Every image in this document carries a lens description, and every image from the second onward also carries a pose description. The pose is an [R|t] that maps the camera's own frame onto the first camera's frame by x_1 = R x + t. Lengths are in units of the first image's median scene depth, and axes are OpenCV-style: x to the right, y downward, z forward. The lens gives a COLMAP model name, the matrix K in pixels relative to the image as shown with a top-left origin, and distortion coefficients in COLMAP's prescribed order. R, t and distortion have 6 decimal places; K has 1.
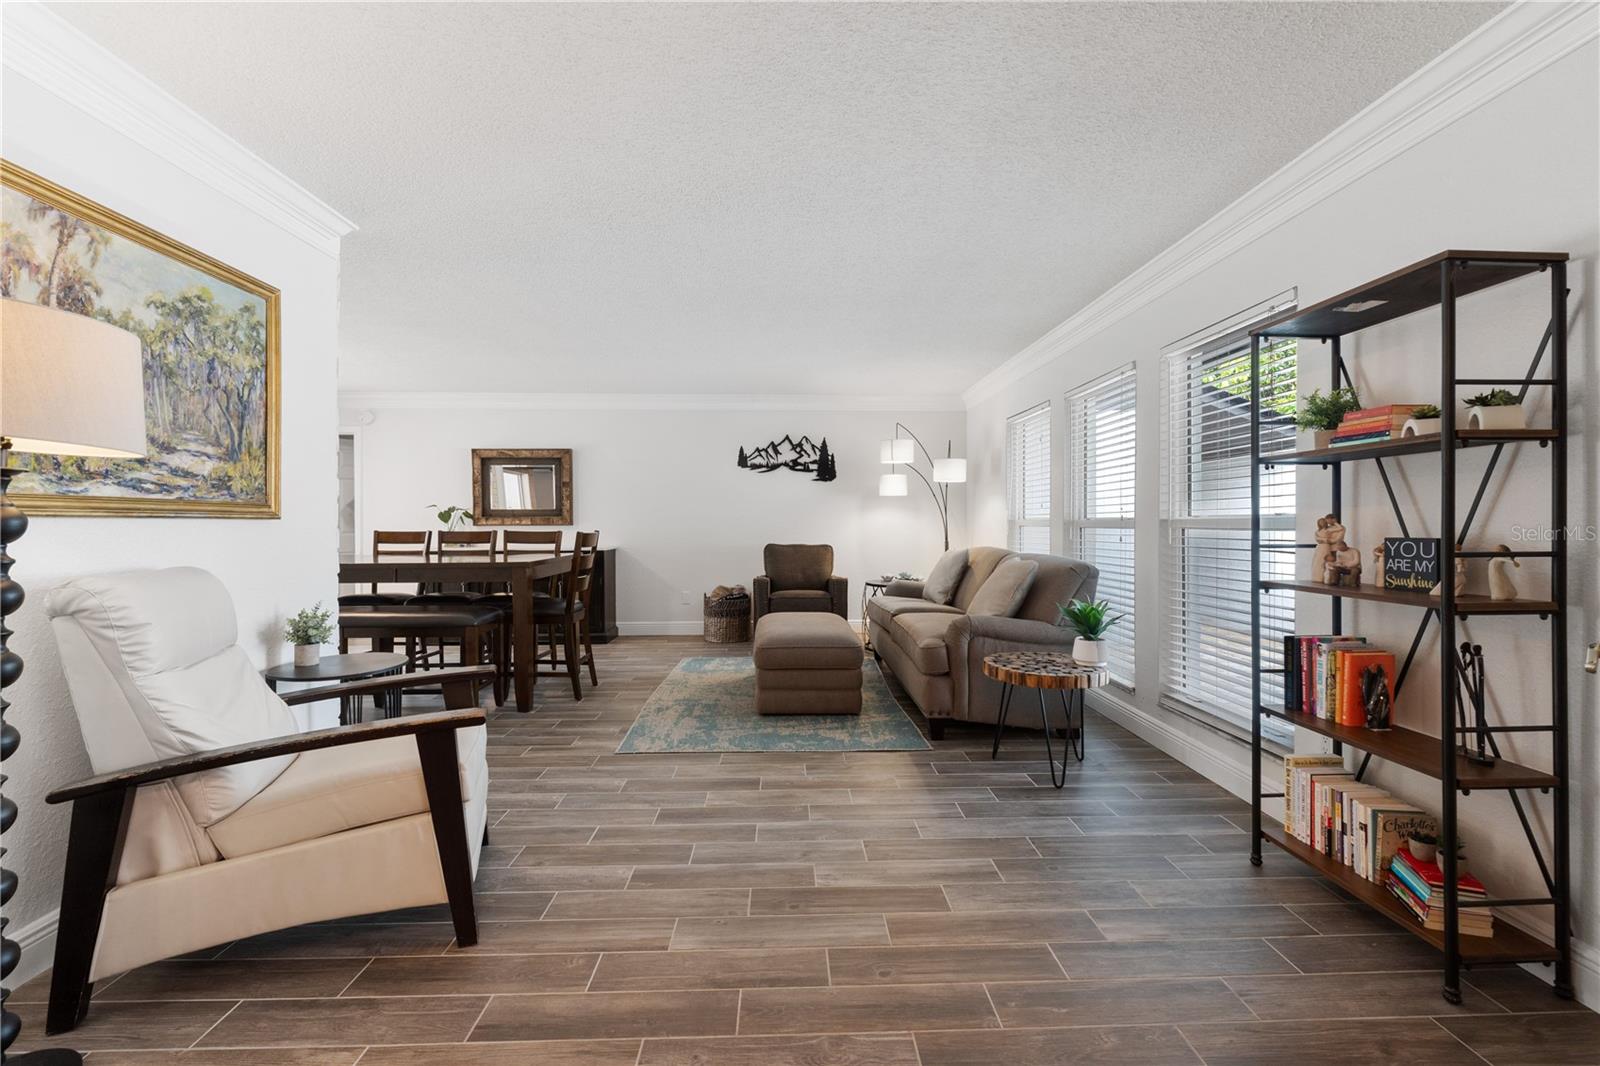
lens RADIAL K [[674.0, 0, 808.7], [0, 674.0, 529.5], [0, 0, 1]] dist [-0.006781, 0.000245]
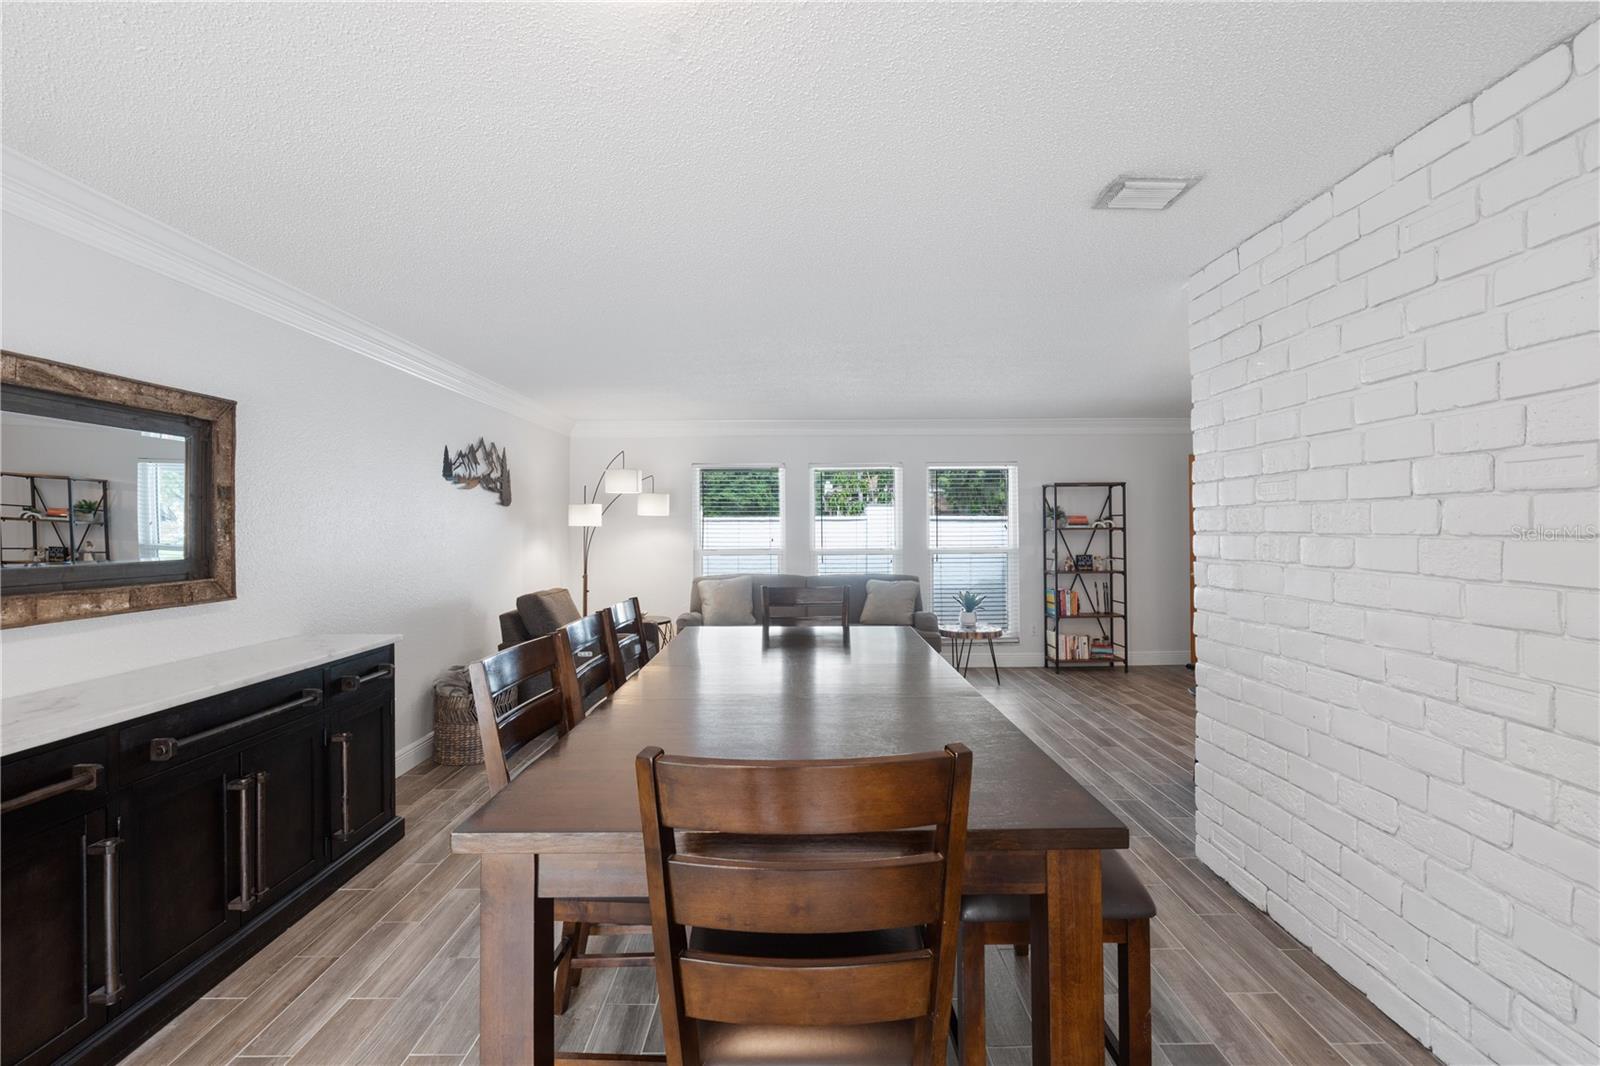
lens RADIAL K [[670.4, 0, 798.7], [0, 670.4, 524.7], [0, 0, 1]] dist [-0.009593, 0.000102]
pose [[0.034547, 0.005786, 0.999386, -1.917839], [0.016708, 0.999840, -0.006366, -0.108258], [-0.999263, 0.016918, 0.034445, 1.749647]]
